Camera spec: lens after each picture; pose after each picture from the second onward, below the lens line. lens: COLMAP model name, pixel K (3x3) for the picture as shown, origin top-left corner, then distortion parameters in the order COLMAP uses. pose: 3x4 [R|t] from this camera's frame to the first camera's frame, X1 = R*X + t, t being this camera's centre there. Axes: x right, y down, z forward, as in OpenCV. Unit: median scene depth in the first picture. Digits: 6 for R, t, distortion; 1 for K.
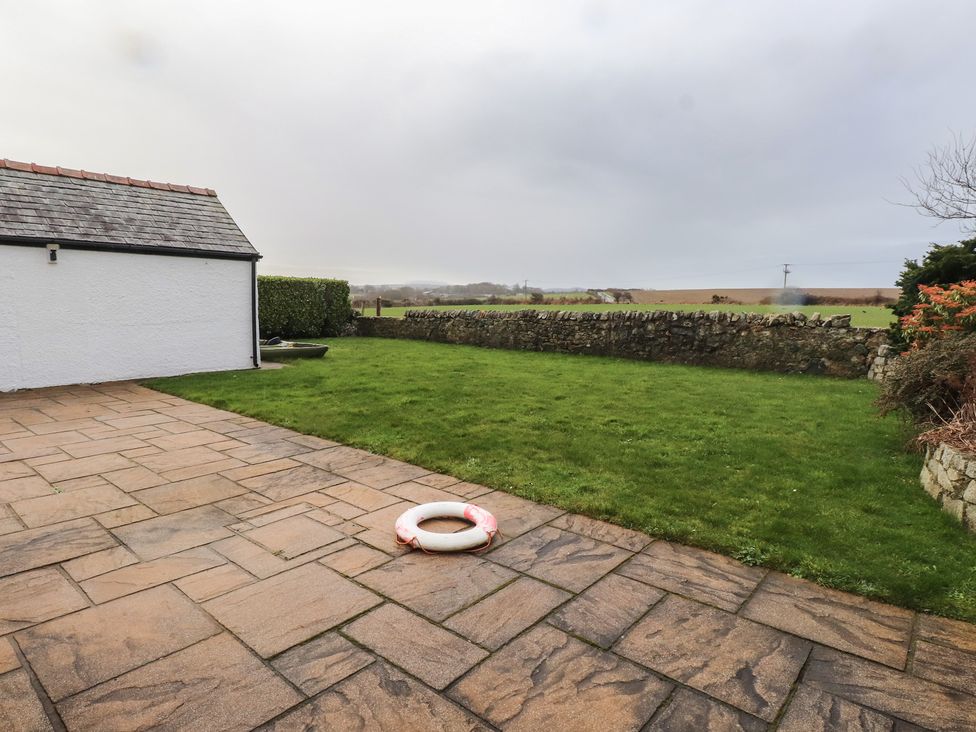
lens RADIAL K [[572.9, 0, 487.0], [0, 572.9, 346.3], [0, 0, 1]] dist [-0.003015, -0.003682]
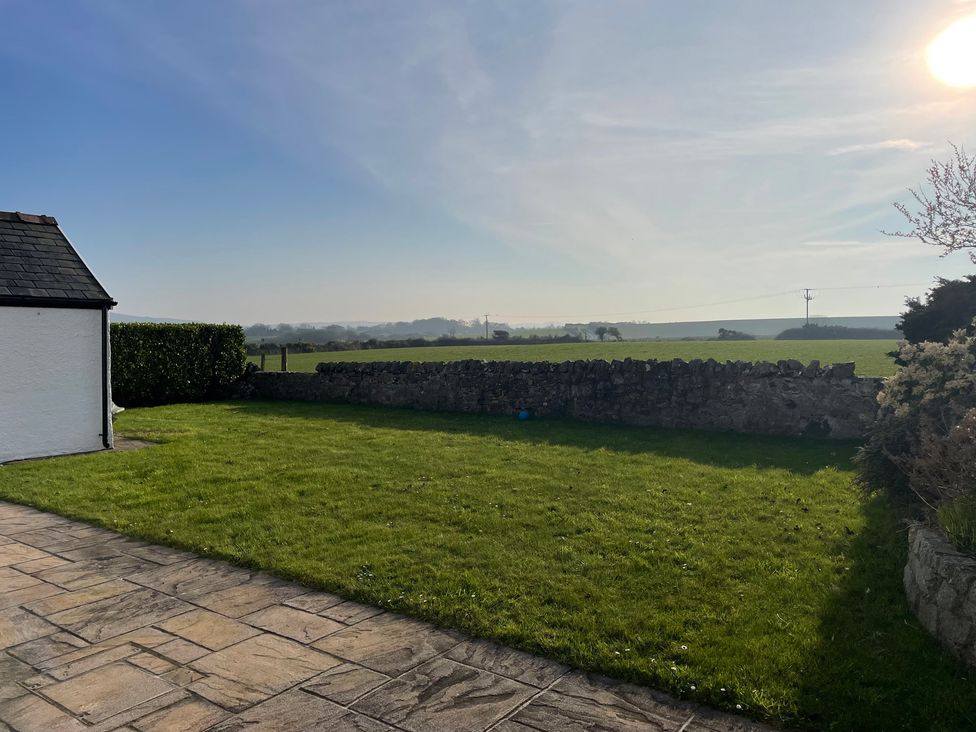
lens RADIAL K [[731.0, 0, 489.2], [0, 731.0, 342.1], [0, 0, 1]] dist [0.085711, -0.096831]
pose [[0.997386, -0.021154, 0.069095, 0.052594], [0.026392, 0.996774, -0.075797, -0.021612], [-0.067269, 0.077422, 0.994726, -0.031868]]
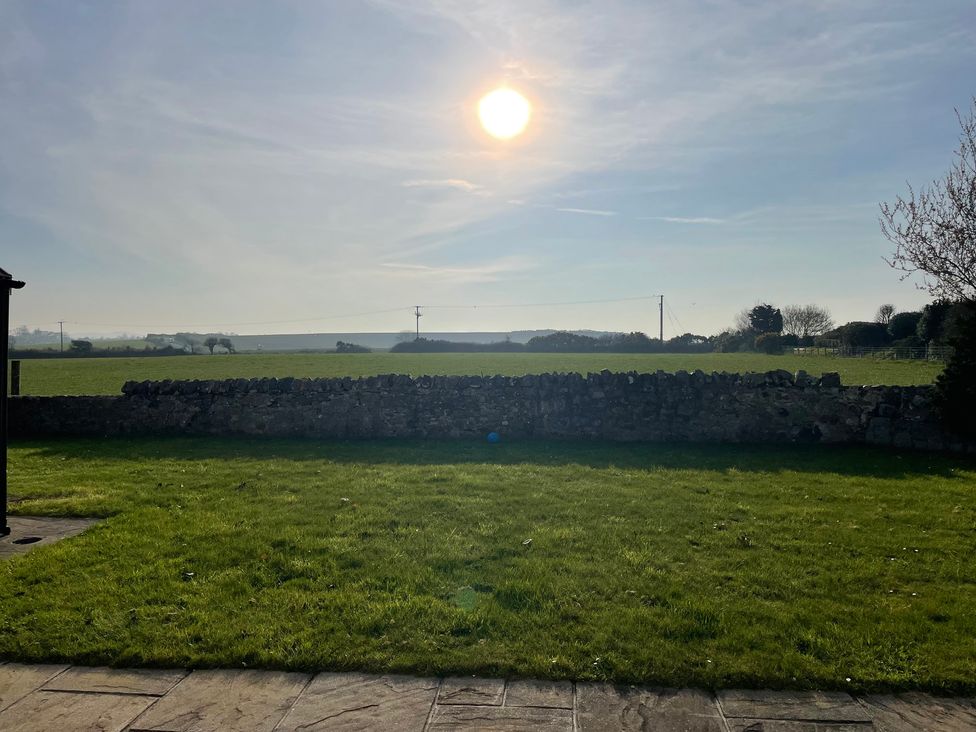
lens RADIAL K [[726.4, 0, 488.0], [0, 726.4, 366.0], [0, 0, 1]] dist [0.112228, -0.144039]
pose [[0.820253, -0.028801, 0.571275, -0.615724], [0.060457, 0.997503, -0.036517, -0.070758], [-0.568797, 0.064491, 0.819946, 0.467248]]
